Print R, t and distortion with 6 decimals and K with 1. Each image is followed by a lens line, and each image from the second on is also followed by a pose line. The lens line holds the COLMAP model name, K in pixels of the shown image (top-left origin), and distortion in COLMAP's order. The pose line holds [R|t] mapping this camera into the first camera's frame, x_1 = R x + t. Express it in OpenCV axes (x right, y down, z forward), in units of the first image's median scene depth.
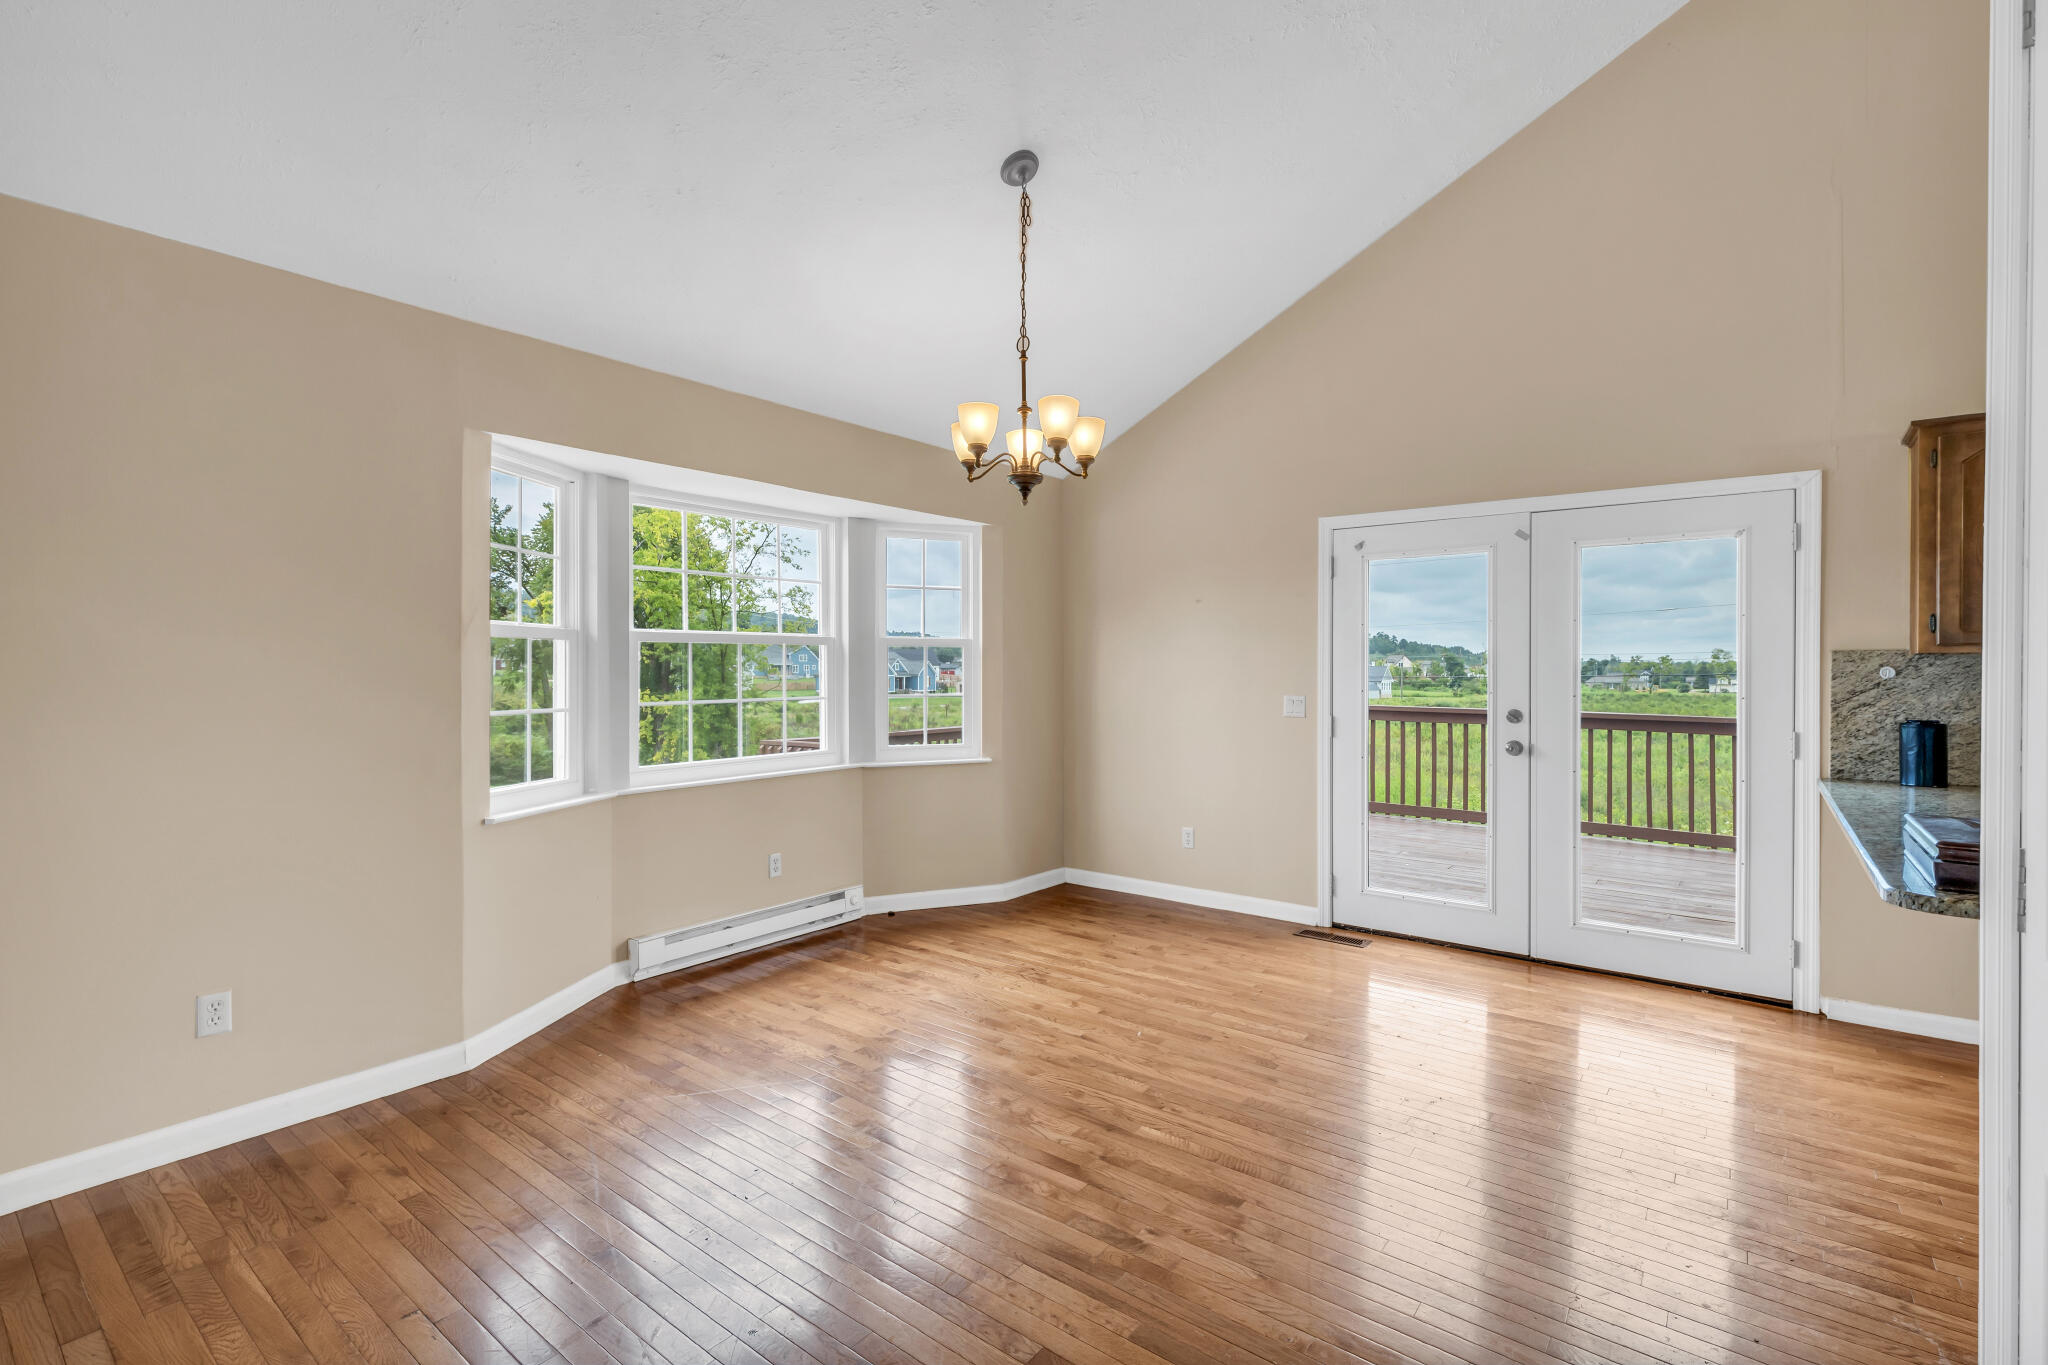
lens RADIAL K [[927.9, 0, 1029.3], [0, 927.9, 676.3], [0, 0, 1]] dist [0.004442, 0.000325]
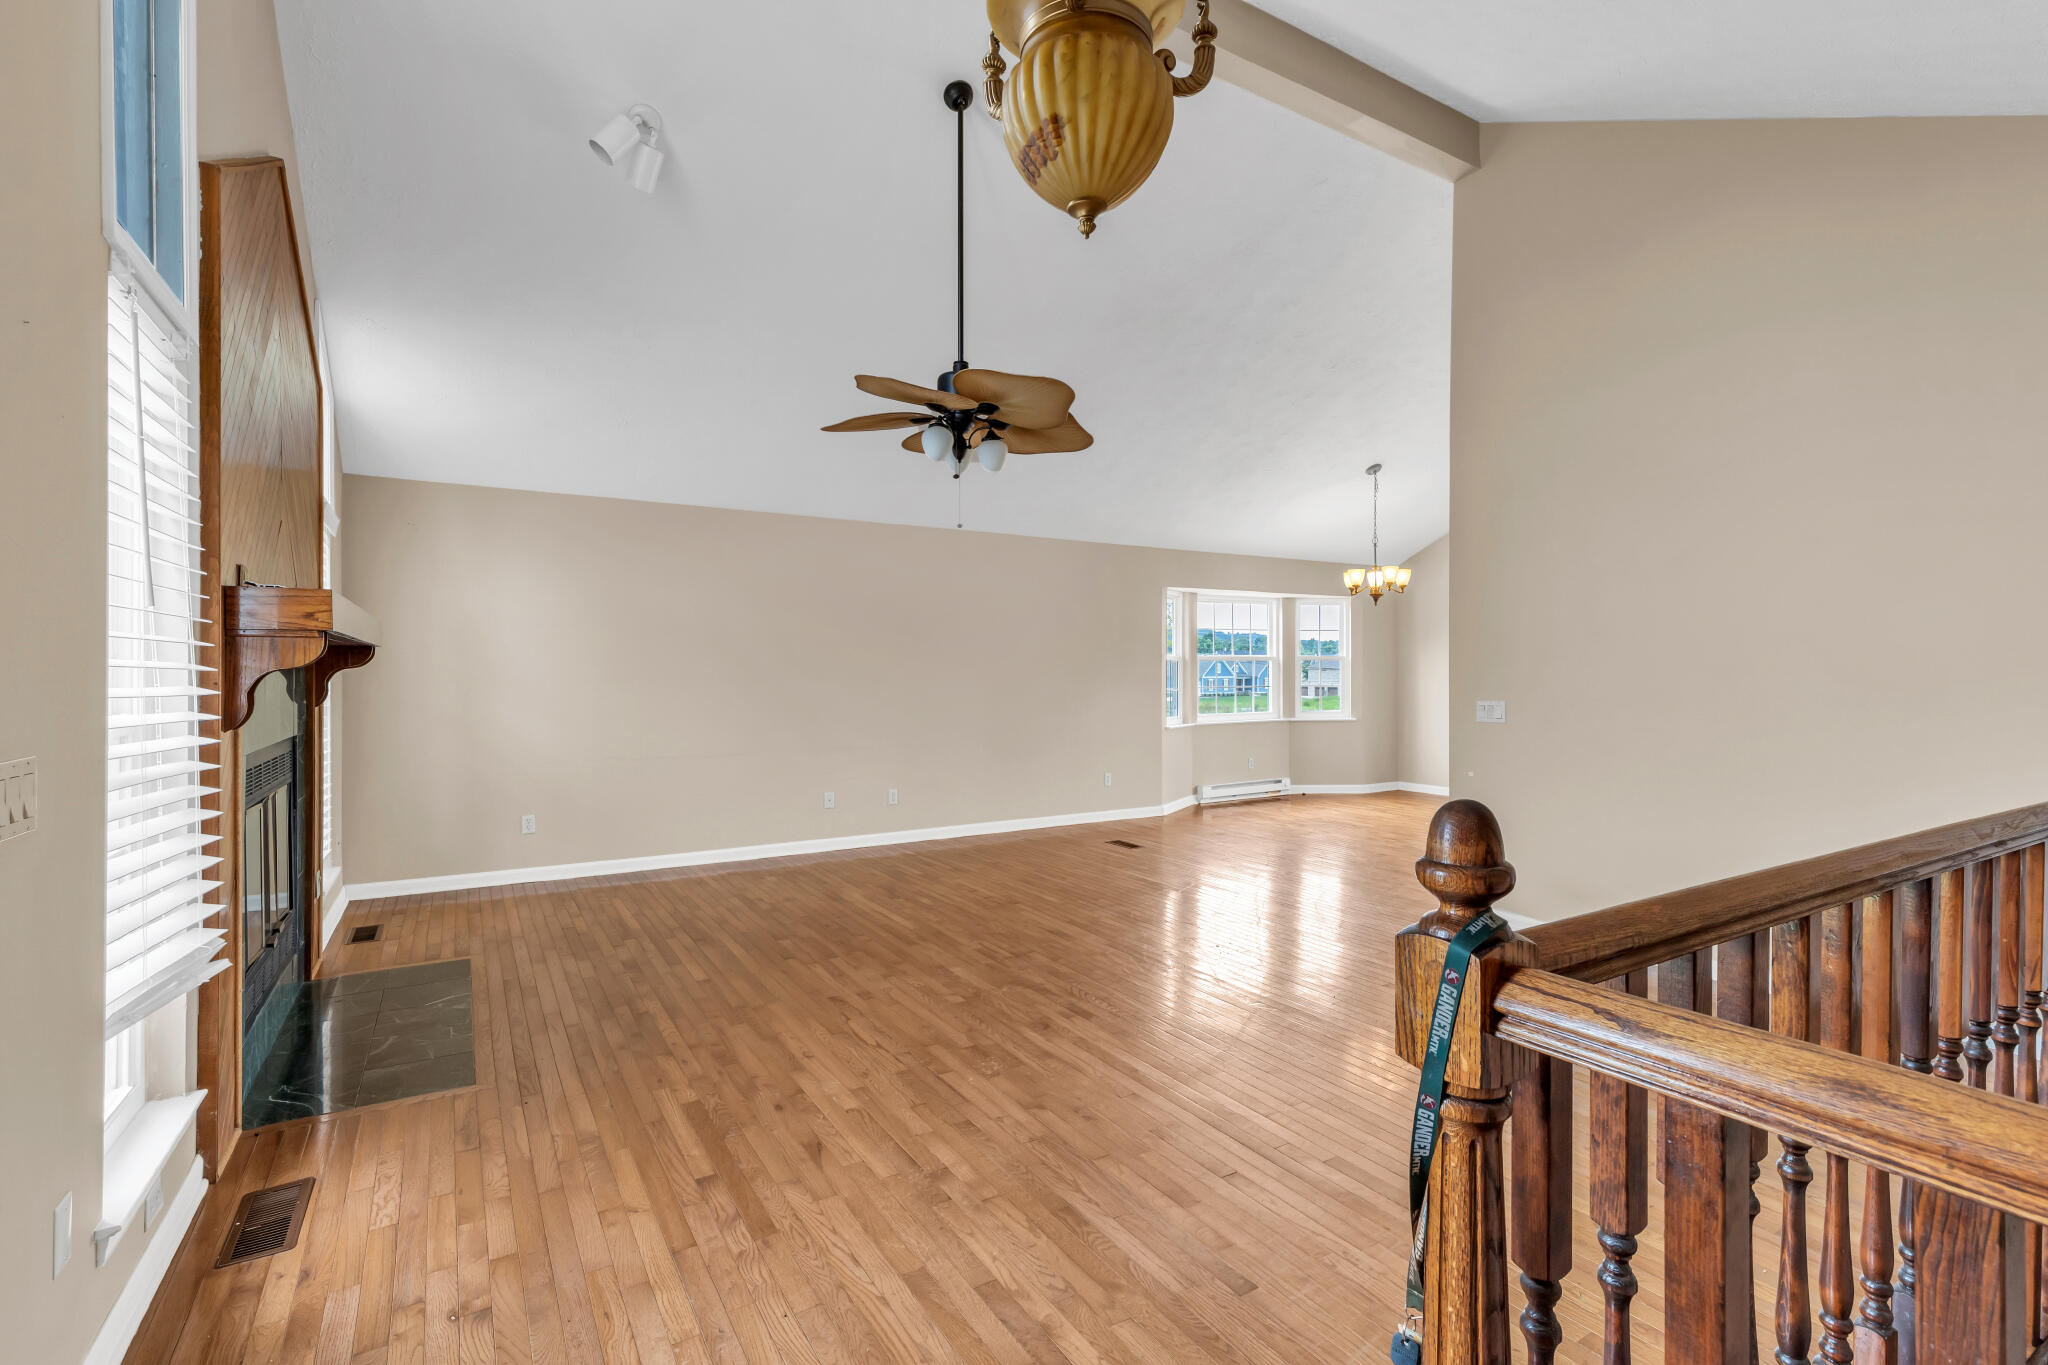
lens RADIAL K [[927.9, 0, 1034.5], [0, 927.9, 674.6], [0, 0, 1]] dist [0.004442, 0.000325]
pose [[0.939146, -0.001584, -0.343516, -0.007999], [0.000337, 0.999993, -0.003688, 0.007076], [0.343519, 0.003348, 0.939140, -1.365081]]
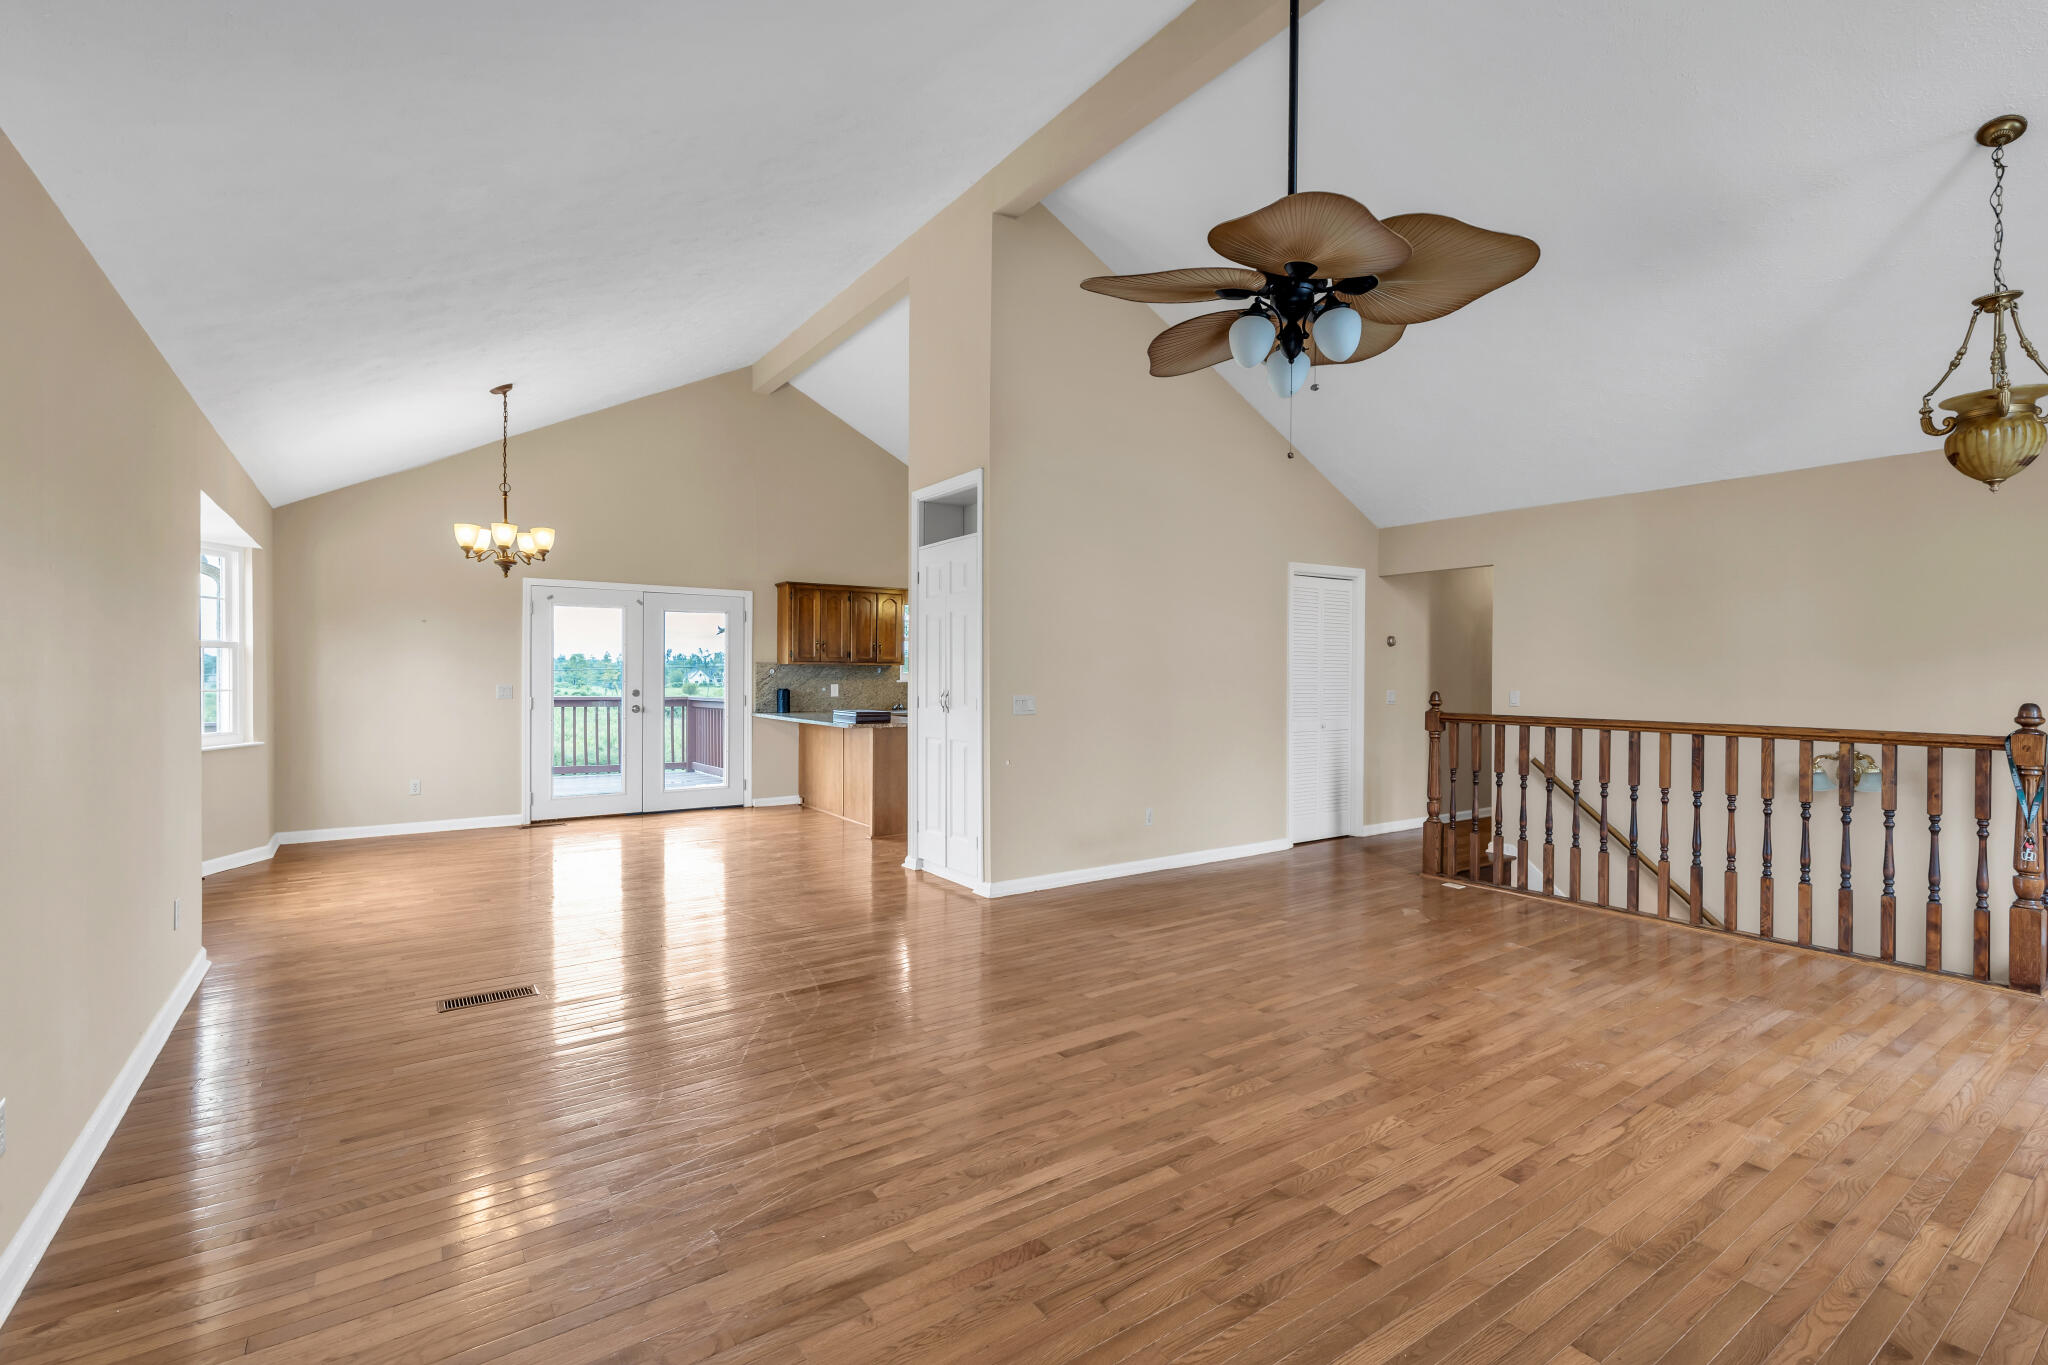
lens RADIAL K [[927.9, 0, 1041.8], [0, 927.9, 679.0], [0, 0, 1]] dist [0.004442, 0.000325]
pose [[0.284763, -0.006510, 0.958576, -1.193020], [0.003029, 0.999978, 0.005891, 0.004205], [-0.958593, 0.001225, 0.284776, -0.421146]]
